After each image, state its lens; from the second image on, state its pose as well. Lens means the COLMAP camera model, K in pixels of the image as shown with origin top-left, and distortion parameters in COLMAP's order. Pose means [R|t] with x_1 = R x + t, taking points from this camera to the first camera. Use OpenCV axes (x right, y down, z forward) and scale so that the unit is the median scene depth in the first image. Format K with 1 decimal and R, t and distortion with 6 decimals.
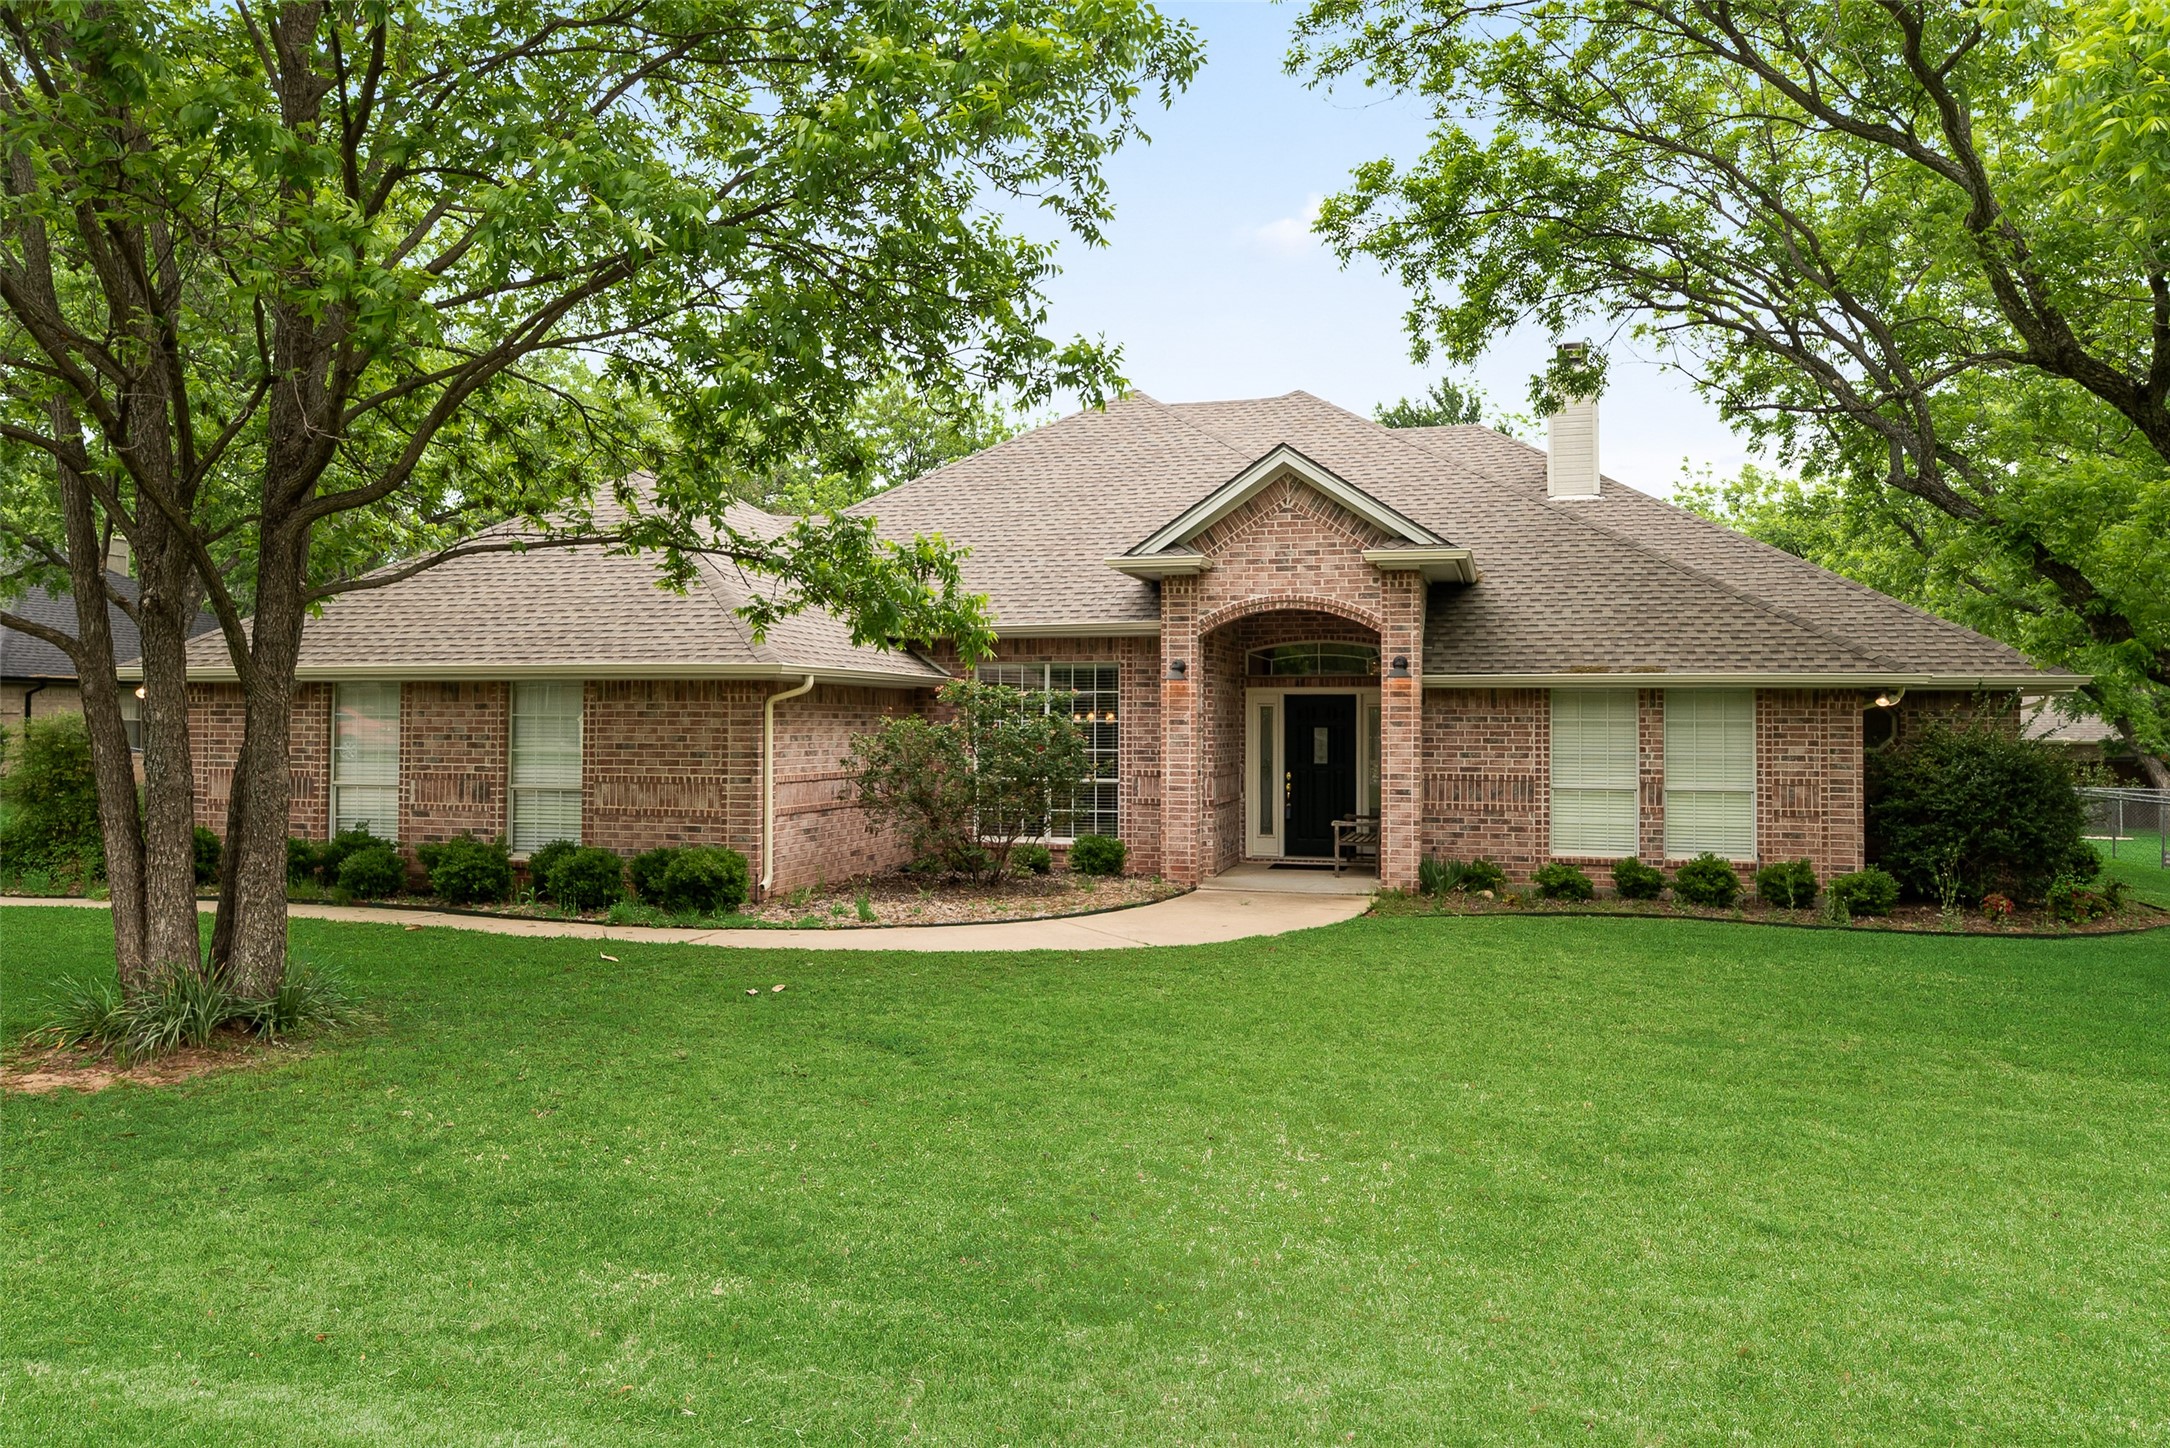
lens RADIAL K [[1547.7, 0, 1085.2], [0, 1547.7, 715.0], [0, 0, 1]] dist [0.008186, 0.002010]
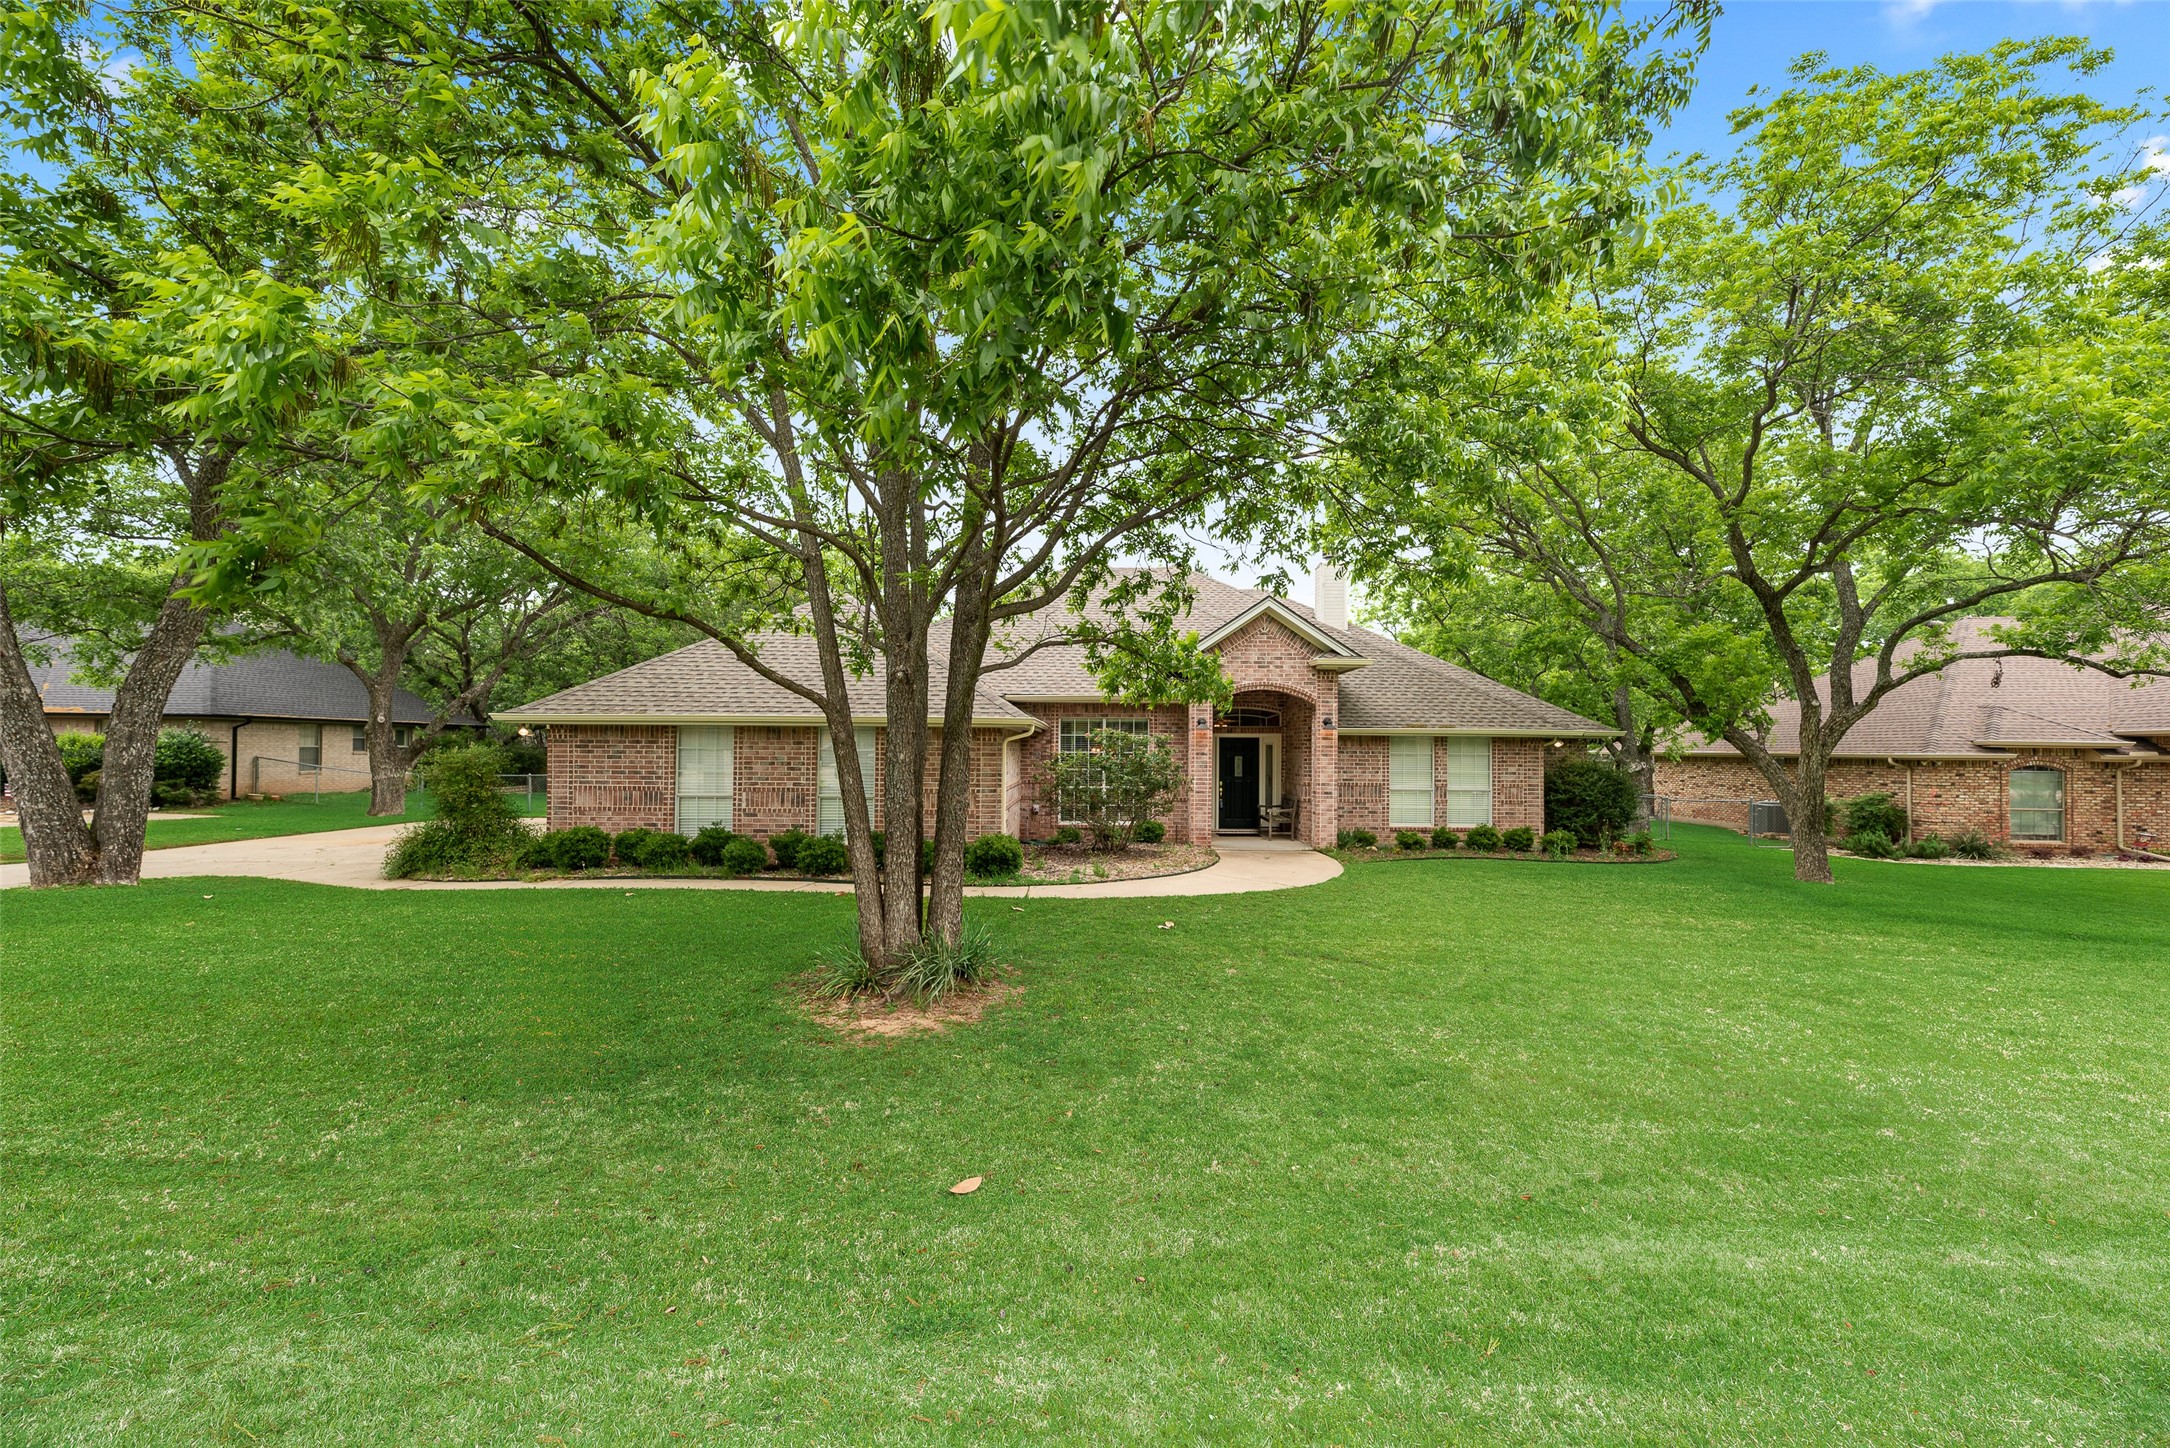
lens RADIAL K [[873.0, 0, 1084.7], [0, 873.0, 740.6], [0, 0, 1]] dist [0.000373, 0.000215]
pose [[0.961600, 0.005313, 0.274404, -0.349066], [-0.004506, 0.999983, -0.003571, -0.006312], [-0.274419, 0.002197, 0.961608, 0.103394]]
